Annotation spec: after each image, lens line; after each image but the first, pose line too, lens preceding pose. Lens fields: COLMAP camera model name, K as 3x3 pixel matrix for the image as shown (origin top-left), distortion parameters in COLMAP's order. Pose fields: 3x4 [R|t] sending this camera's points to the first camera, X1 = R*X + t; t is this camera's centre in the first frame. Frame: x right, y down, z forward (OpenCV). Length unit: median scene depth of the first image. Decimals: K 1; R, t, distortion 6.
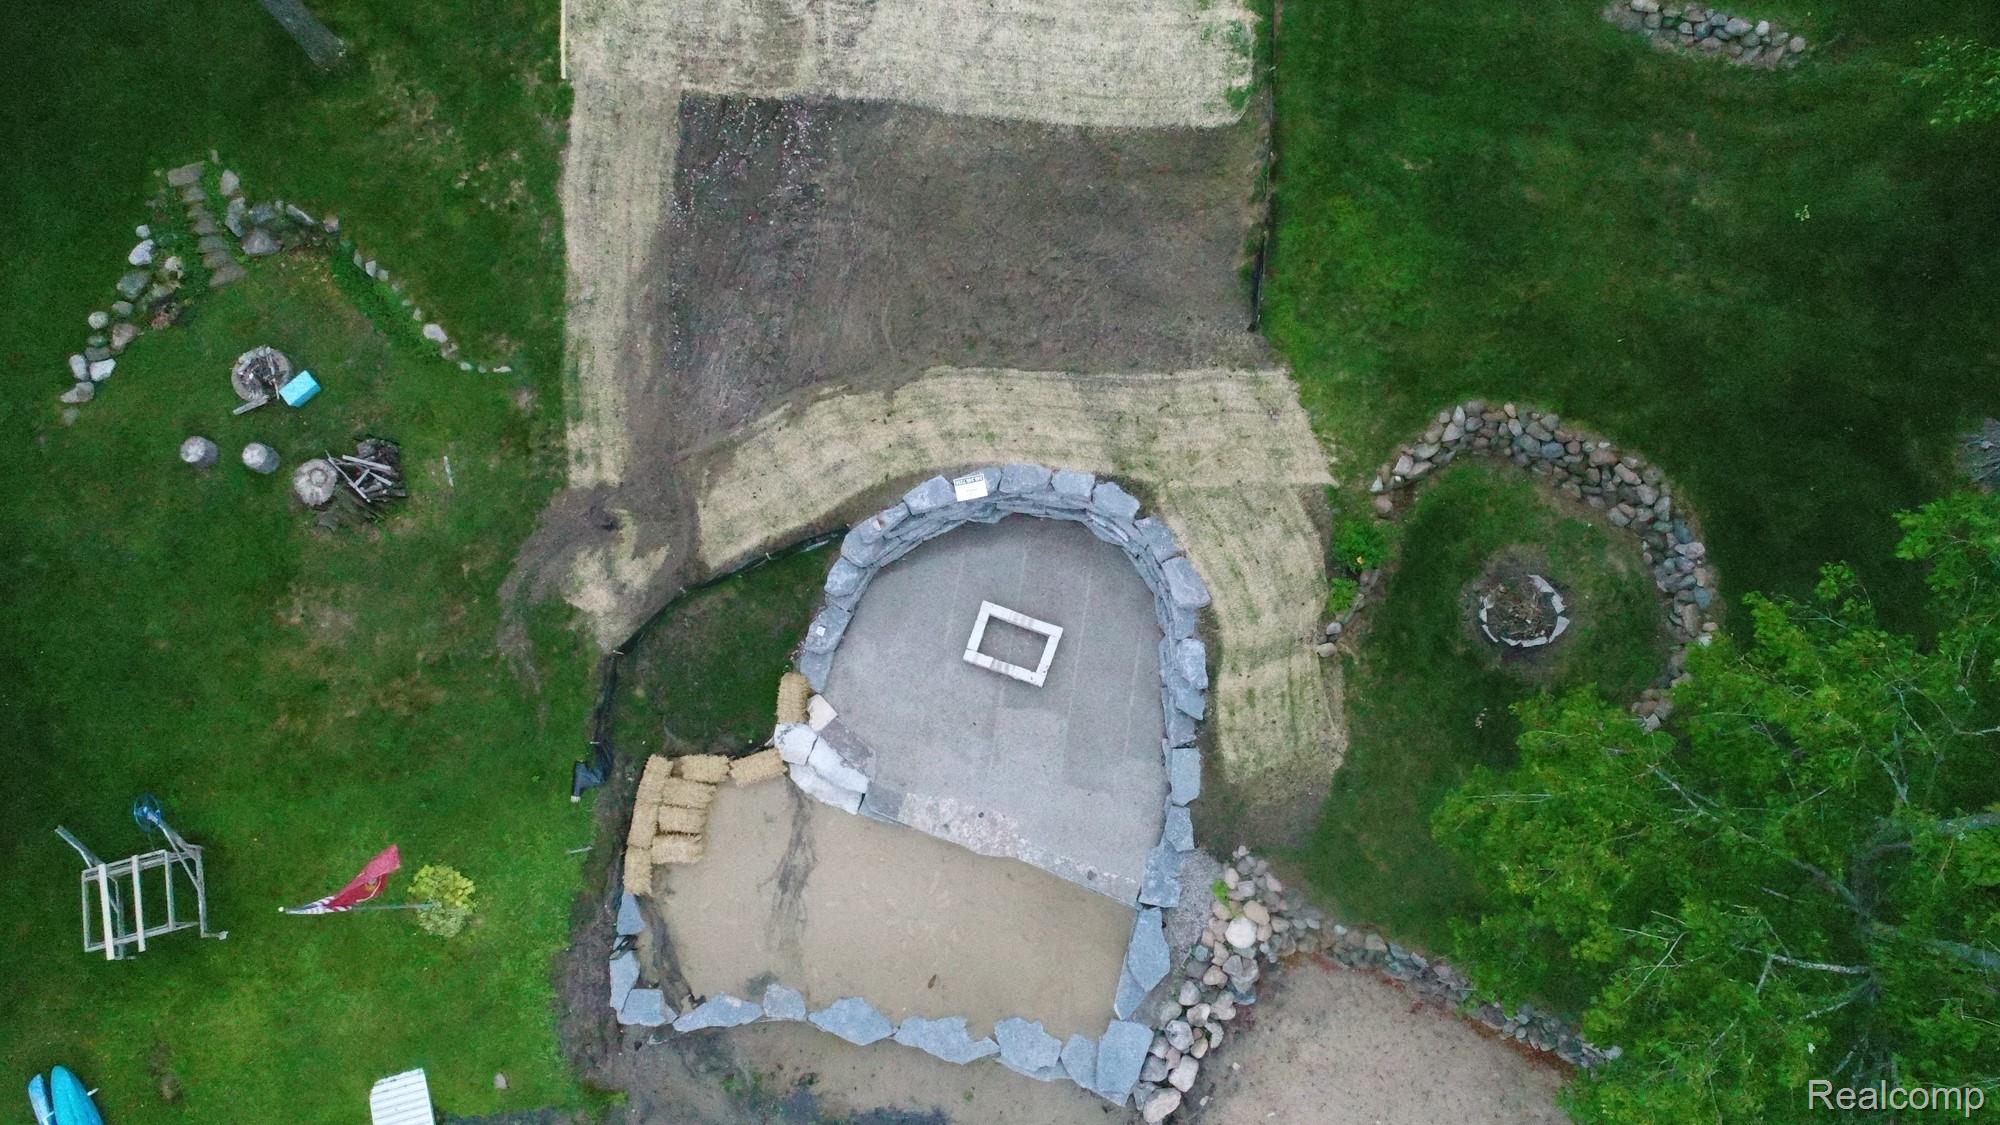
lens RADIAL K [[1335.4, 0, 1010.2], [0, 1335.4, 569.3], [0, 0, 1]] dist [0.001457, -0.004829]
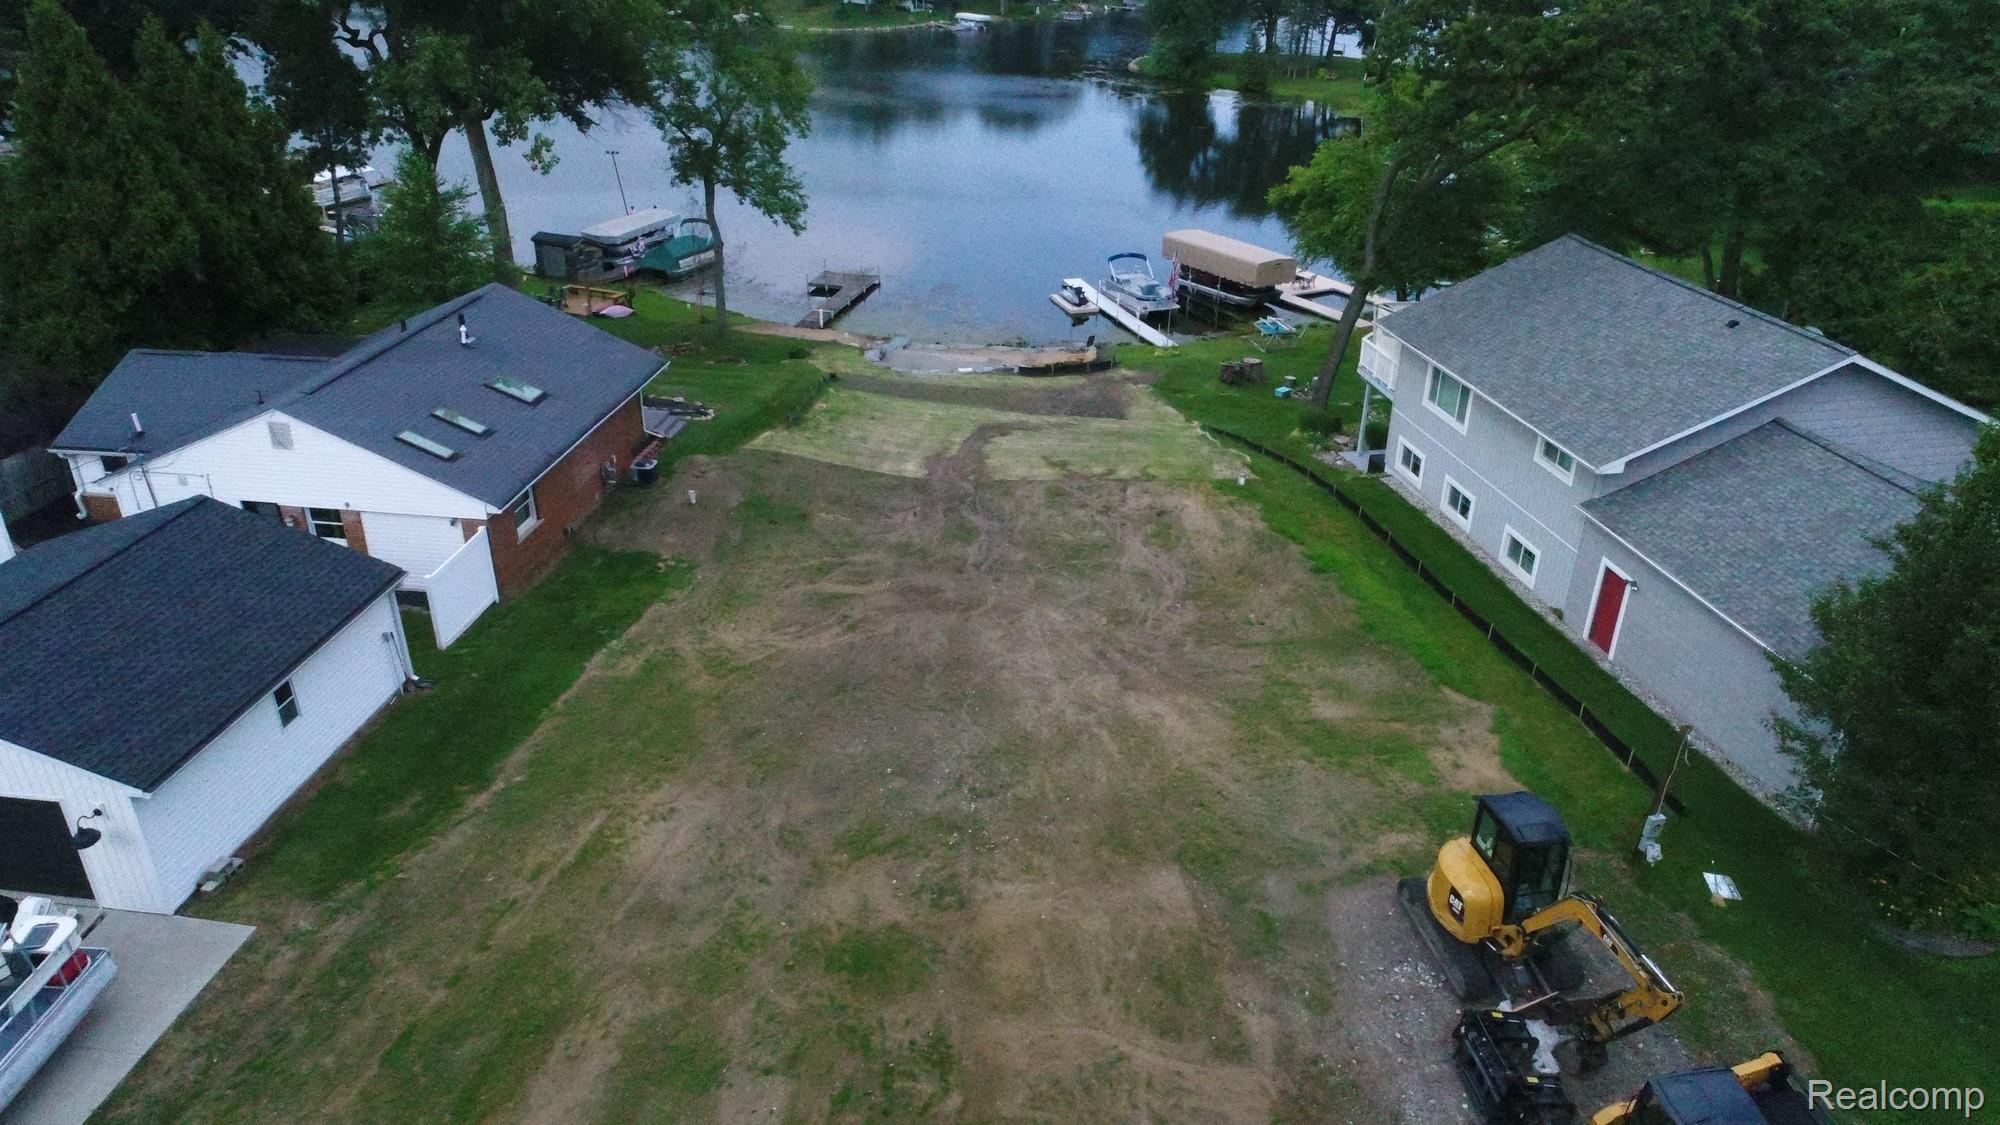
lens RADIAL K [[1335.4, 0, 1004.6], [0, 1335.4, 565.9], [0, 0, 1]] dist [0.001457, -0.004829]
pose [[-0.997535, 0.030915, -0.062992, 0.055785], [-0.068713, -0.248452, 0.966204, -2.293821], [0.014220, 0.968151, 0.249964, 0.748900]]
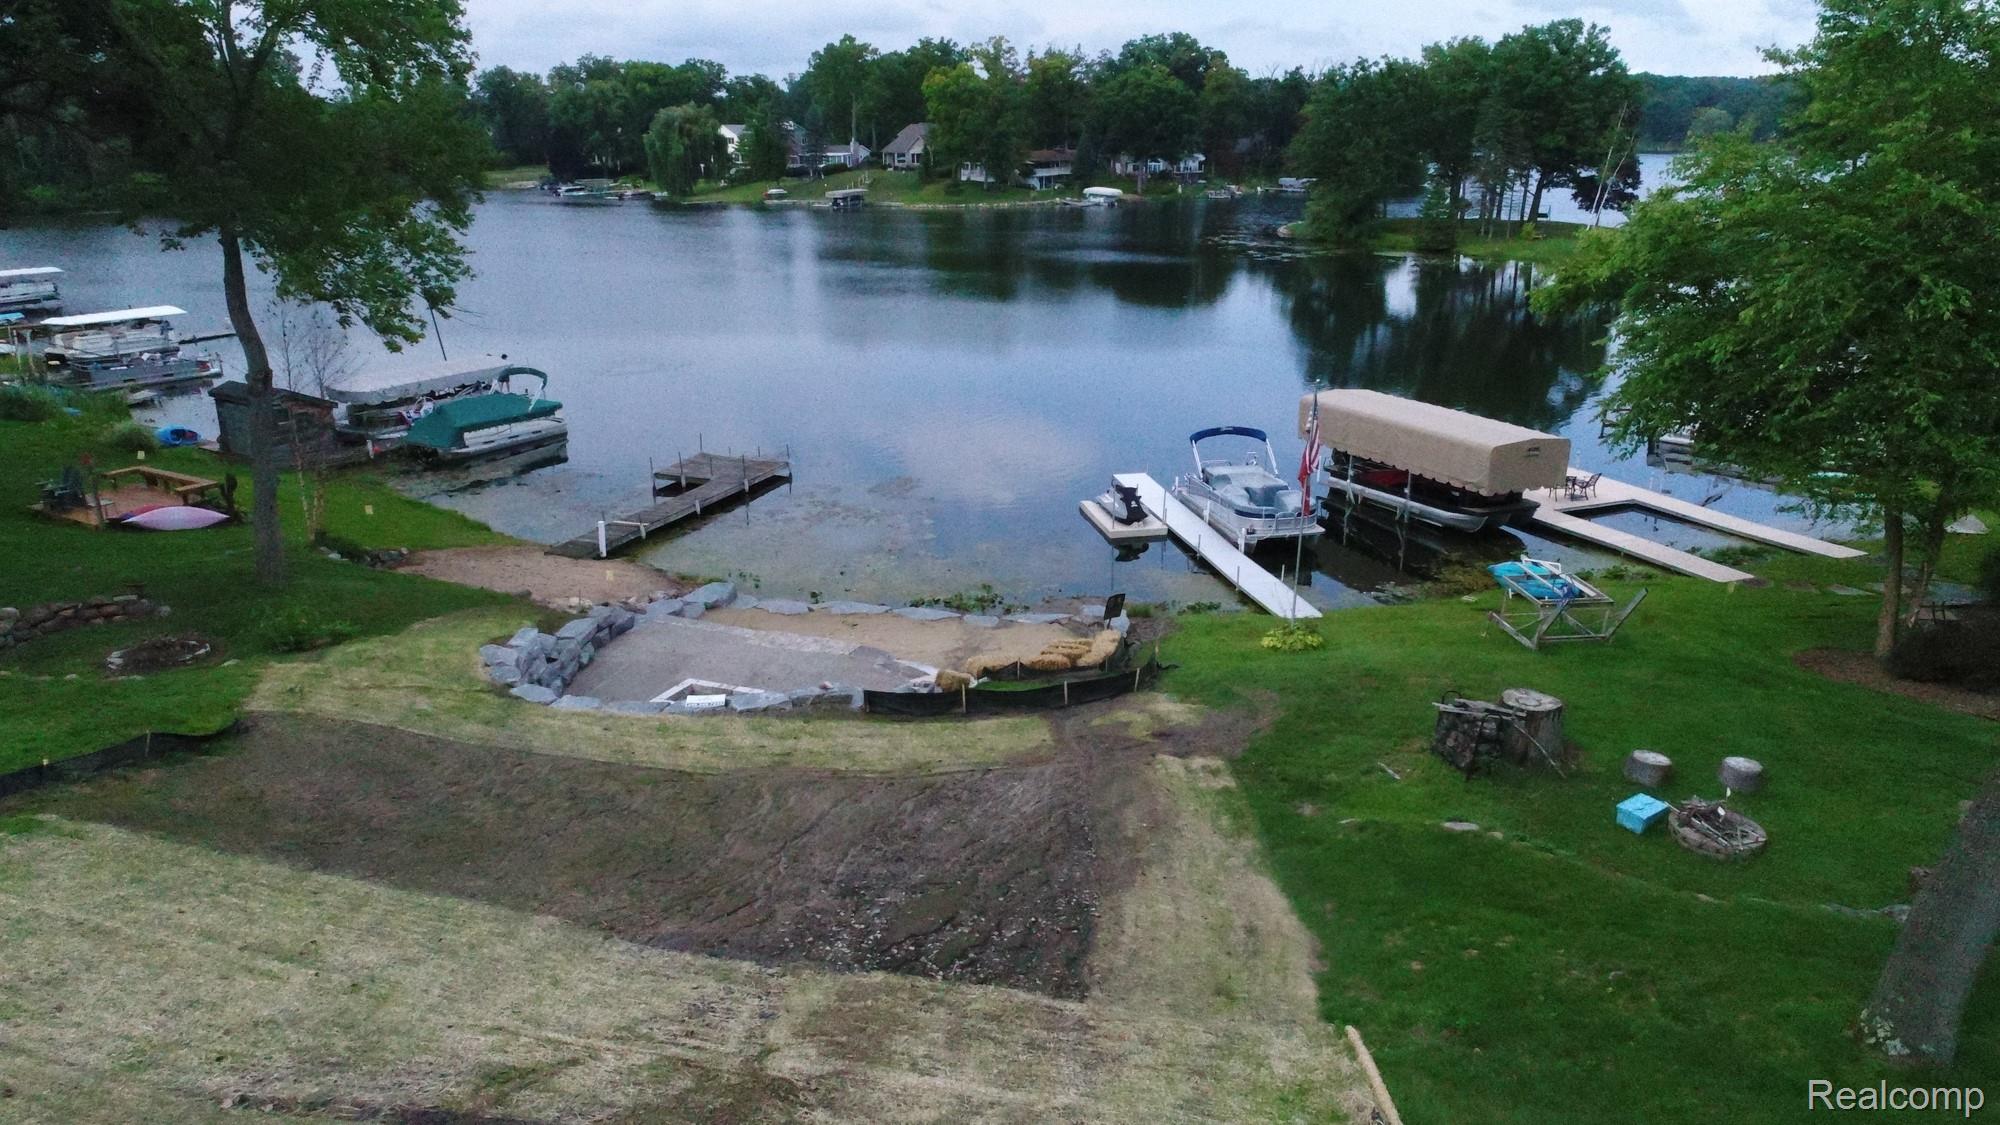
lens RADIAL K [[1335.4, 0, 1001.1], [0, 1335.4, 564.2], [0, 0, 1]] dist [0.001457, -0.004829]
pose [[-0.998476, -0.003385, 0.055085, -0.249809], [0.055149, -0.099369, 0.993521, -0.836110], [0.002111, 0.995045, 0.099405, 0.827103]]
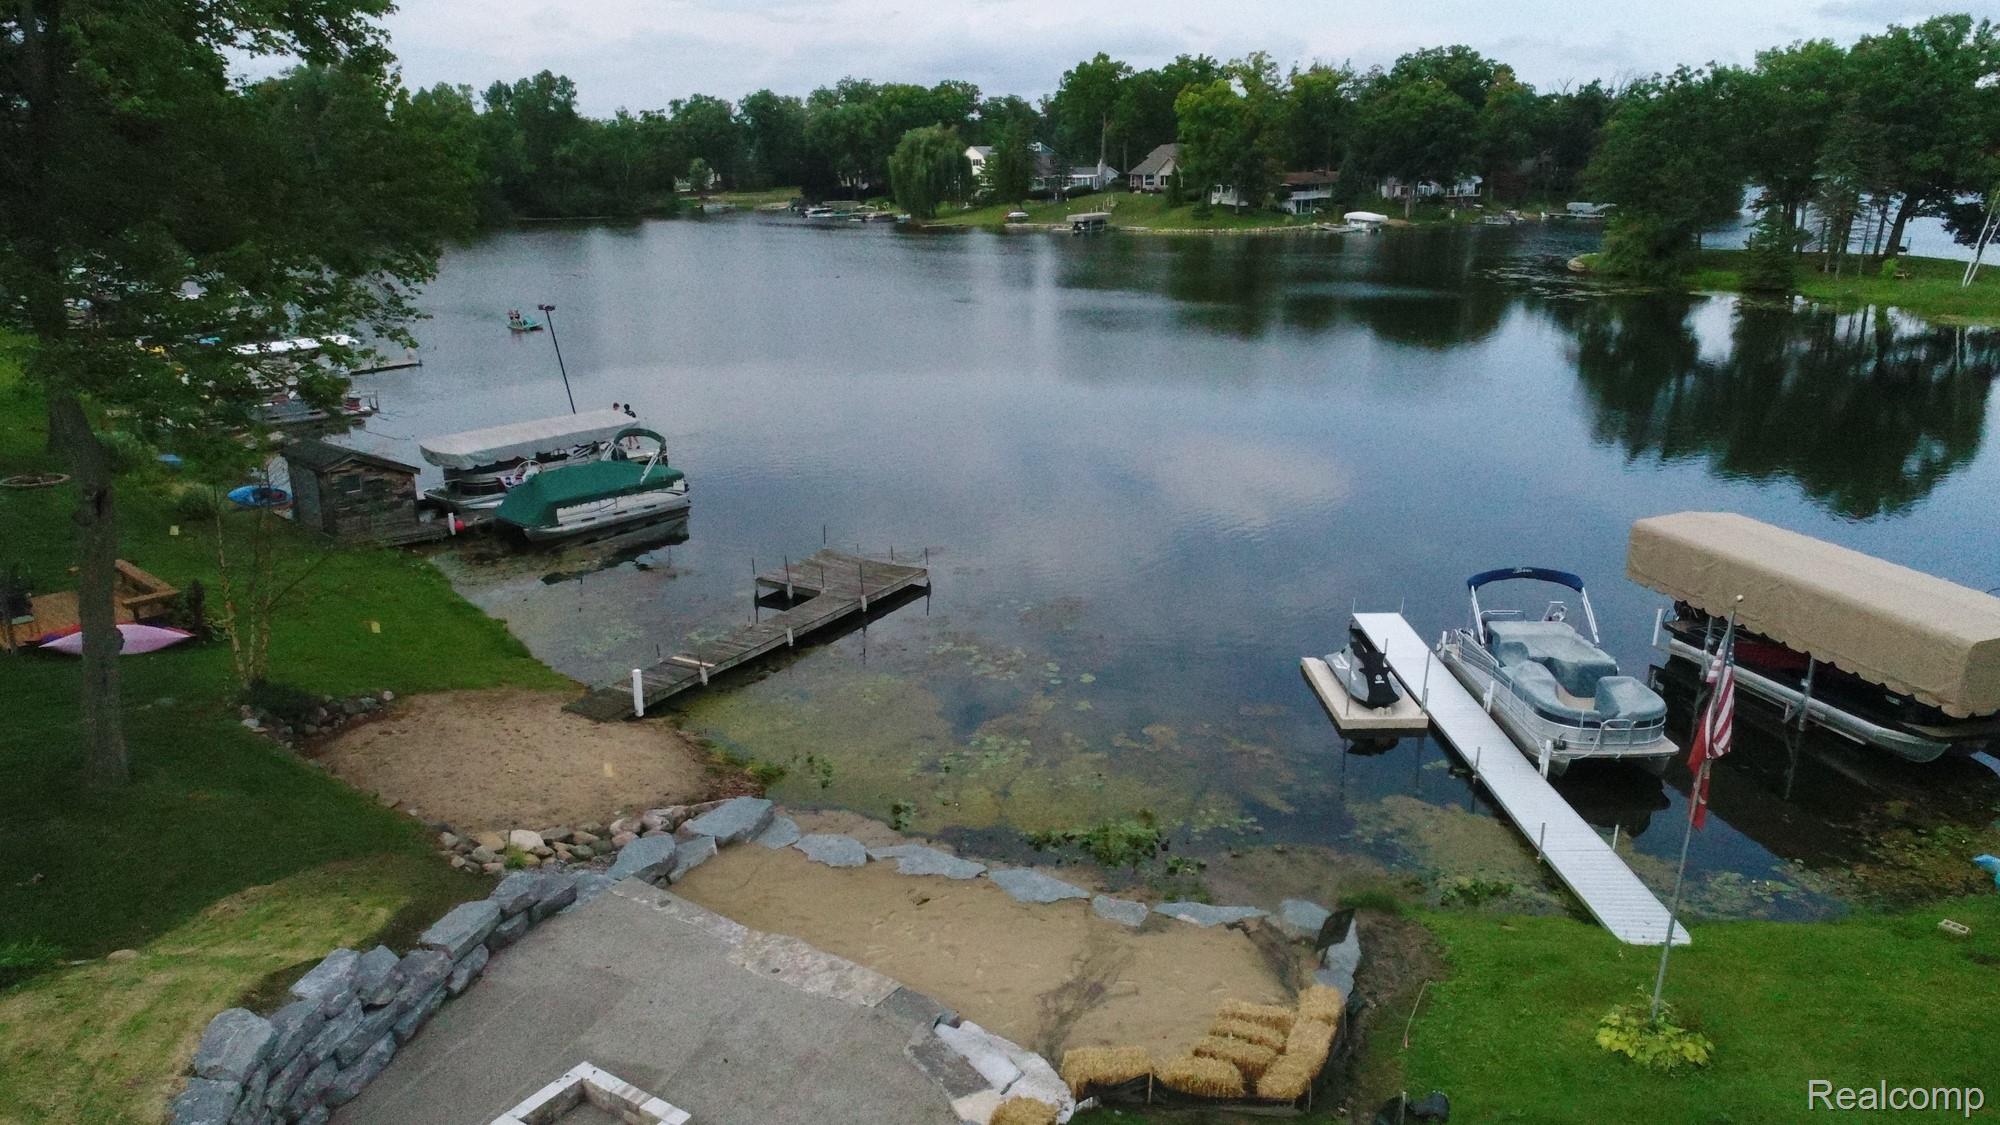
lens RADIAL K [[1335.4, 0, 1001.4], [0, 1335.4, 563.8], [0, 0, 1]] dist [0.001457, -0.004829]
pose [[-0.971402, -0.054026, 0.231211, -0.265275], [0.234902, -0.076691, 0.968989, -0.399728], [-0.034619, 0.995590, 0.087189, 0.738170]]
